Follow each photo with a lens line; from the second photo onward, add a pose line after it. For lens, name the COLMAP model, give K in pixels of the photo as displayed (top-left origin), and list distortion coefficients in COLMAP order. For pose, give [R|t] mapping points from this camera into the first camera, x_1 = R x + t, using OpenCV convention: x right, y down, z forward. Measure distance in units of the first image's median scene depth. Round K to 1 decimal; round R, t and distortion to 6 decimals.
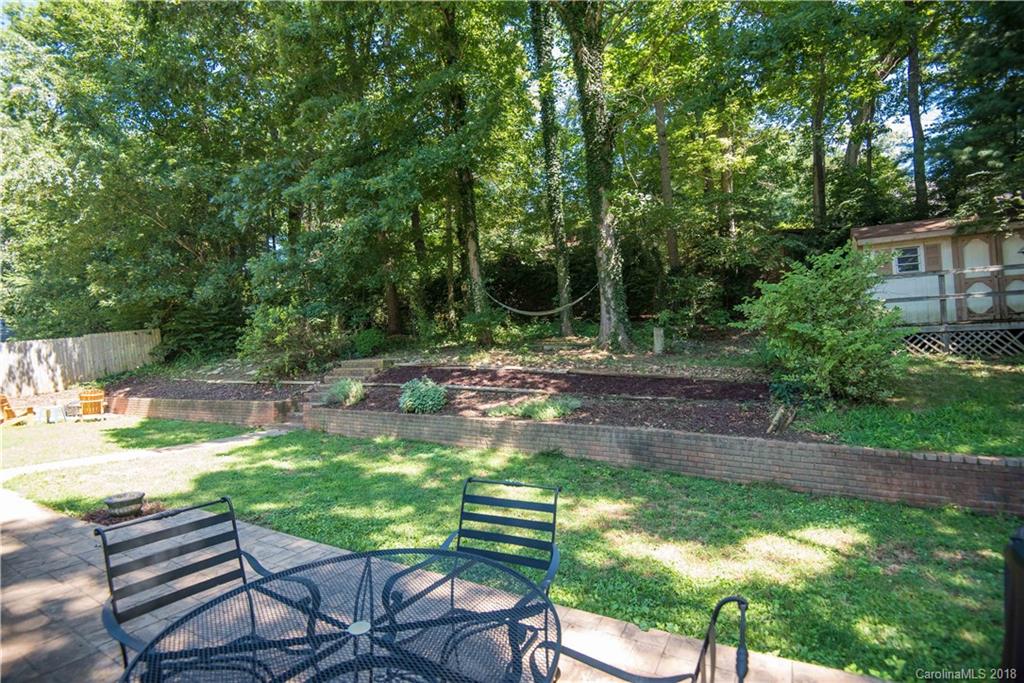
lens RADIAL K [[463.5, 0, 516.2], [0, 463.5, 337.0], [0, 0, 1]] dist [0.037564, -0.024829]
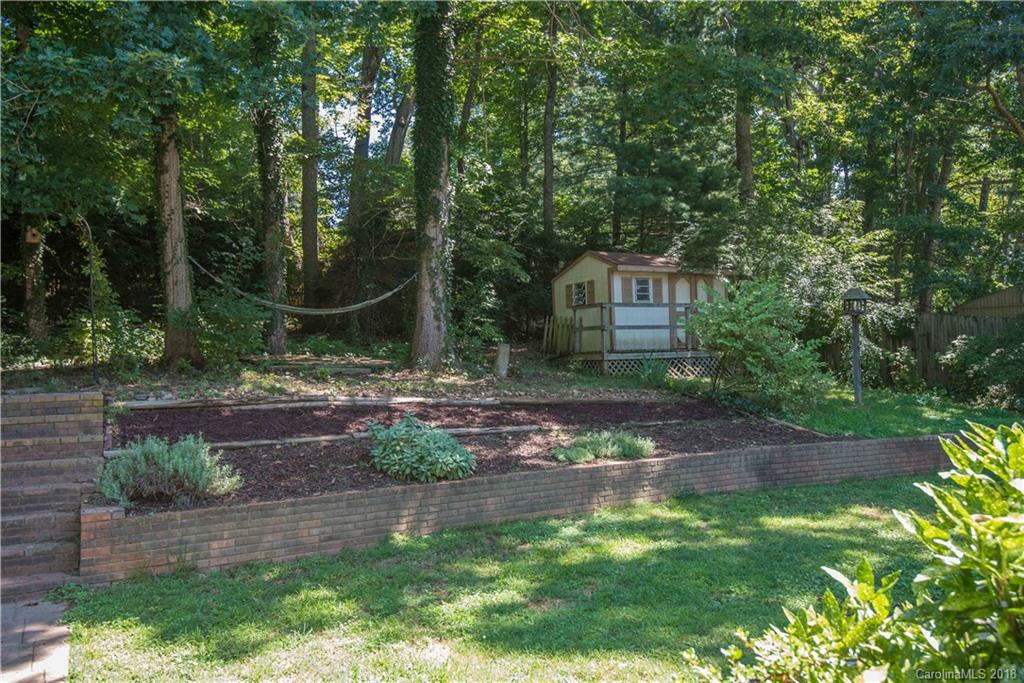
lens RADIAL K [[730.4, 0, 508.0], [0, 730.4, 346.1], [0, 0, 1]] dist [0.003934, 0.001412]
pose [[0.517819, 0.040758, 0.854519, -0.733954], [-0.002003, 0.998919, -0.046432, 0.040876], [-0.855488, 0.022332, 0.517341, 0.410222]]
